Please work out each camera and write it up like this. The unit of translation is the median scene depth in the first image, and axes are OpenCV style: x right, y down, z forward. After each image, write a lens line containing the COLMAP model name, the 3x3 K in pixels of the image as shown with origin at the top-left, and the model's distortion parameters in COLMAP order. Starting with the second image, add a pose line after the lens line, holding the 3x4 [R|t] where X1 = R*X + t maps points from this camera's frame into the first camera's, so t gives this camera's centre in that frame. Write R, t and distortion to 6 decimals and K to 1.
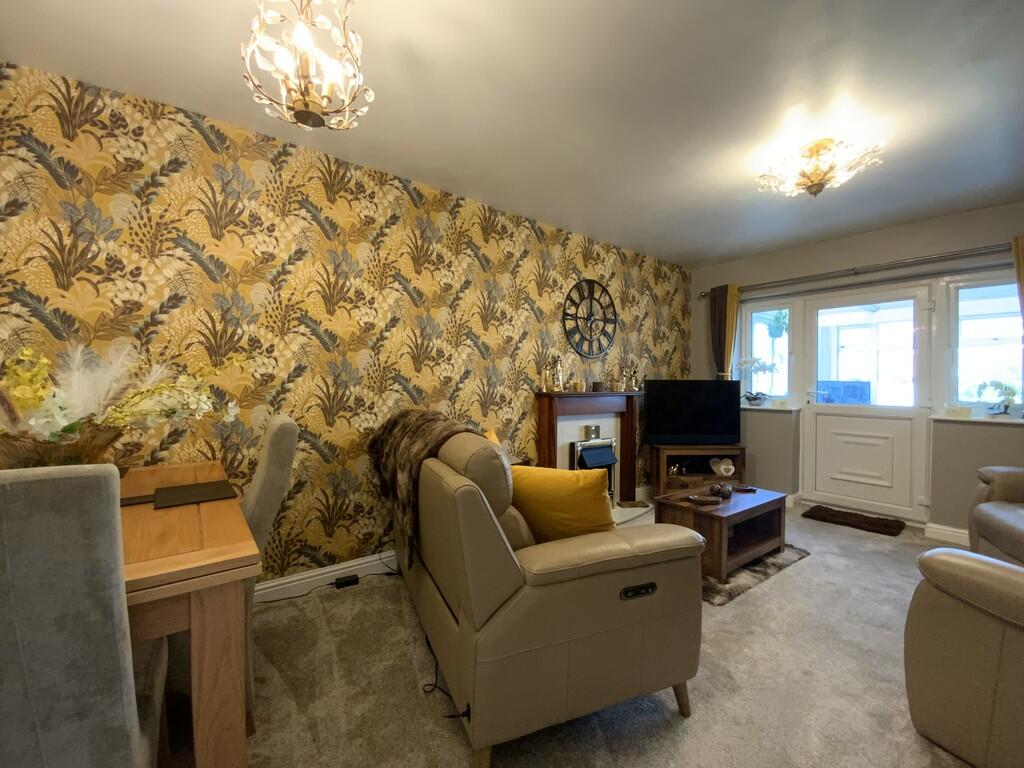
lens RADIAL K [[419.6, 0, 512.0], [0, 419.6, 384.0], [0, 0, 1]] dist [0.017123, -0.019155]
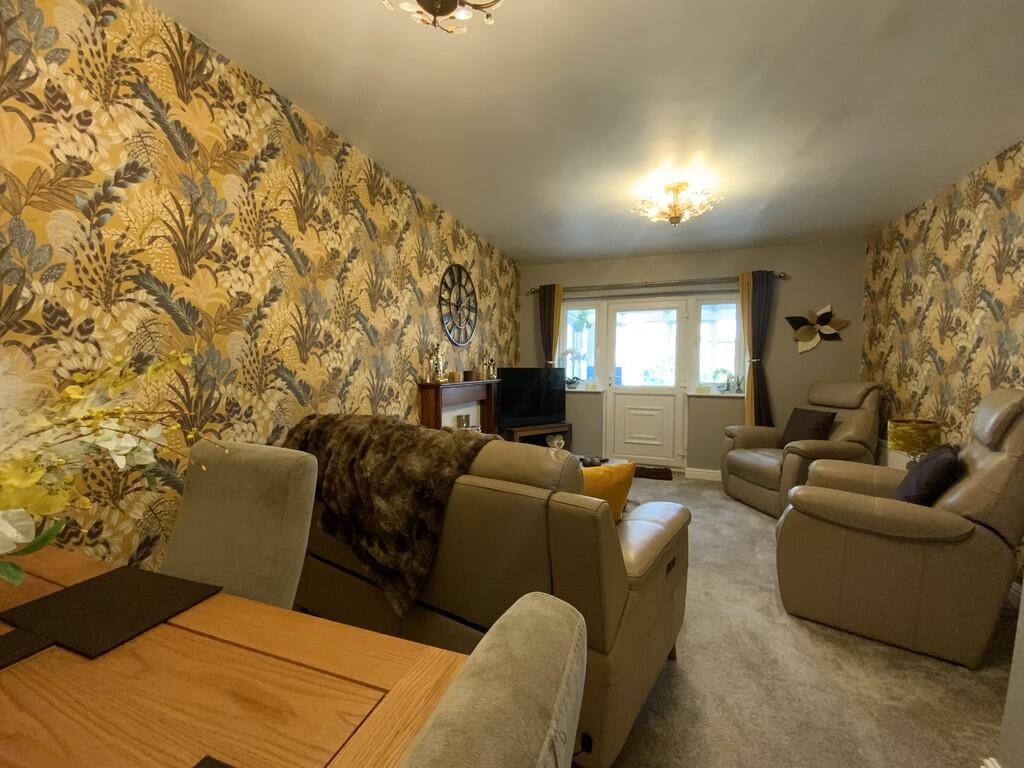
lens RADIAL K [[419.6, 0, 512.0], [0, 419.6, 384.0], [0, 0, 1]] dist [0.017123, -0.019155]
pose [[0.835358, -0.027100, 0.549038, -0.298322], [0.003116, 0.999001, 0.044569, -0.020679], [-0.549698, -0.035520, 0.834608, 0.141312]]
